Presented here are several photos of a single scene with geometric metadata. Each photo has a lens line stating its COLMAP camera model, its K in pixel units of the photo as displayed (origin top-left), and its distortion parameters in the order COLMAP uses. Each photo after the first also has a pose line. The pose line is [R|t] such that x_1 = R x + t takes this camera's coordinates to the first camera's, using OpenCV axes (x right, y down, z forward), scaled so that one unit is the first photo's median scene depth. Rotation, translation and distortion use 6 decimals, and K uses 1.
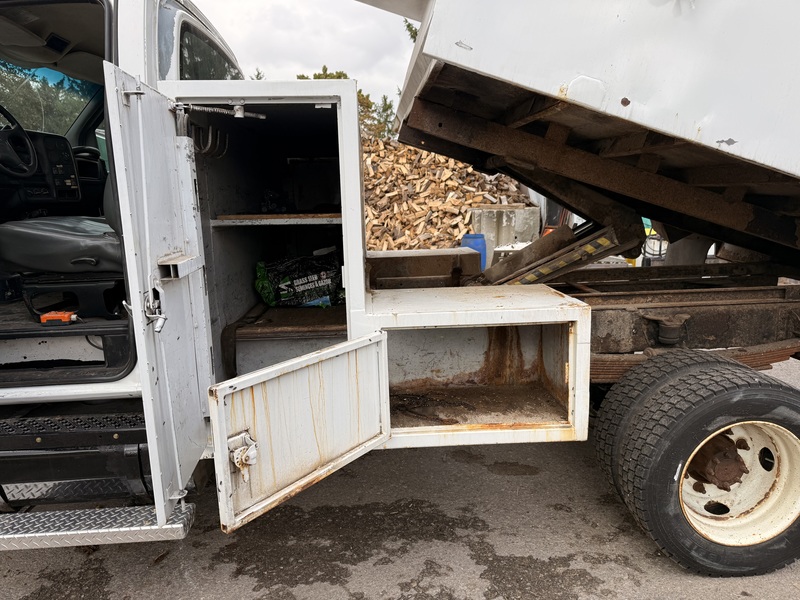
lens RADIAL K [[547.8, 0, 402.2], [0, 547.8, 311.0], [0, 0, 1]] dist [0.039920, -0.003513]
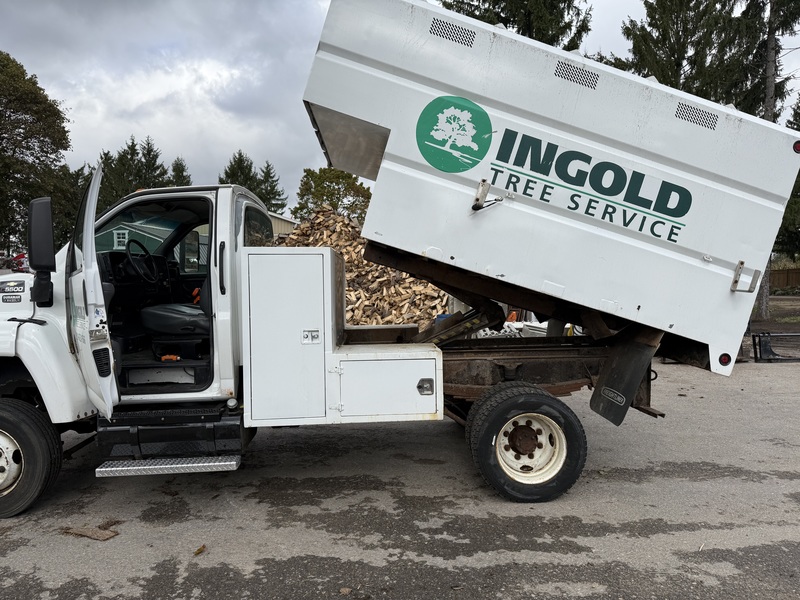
lens RADIAL K [[547.8, 0, 402.2], [0, 547.8, 311.0], [0, 0, 1]] dist [0.039920, -0.003513]
pose [[0.999933, 0.011565, -0.000962, 0.124463], [-0.011585, 0.989807, -0.141941, 0.085055], [-0.000689, 0.141942, 0.989875, -0.670522]]
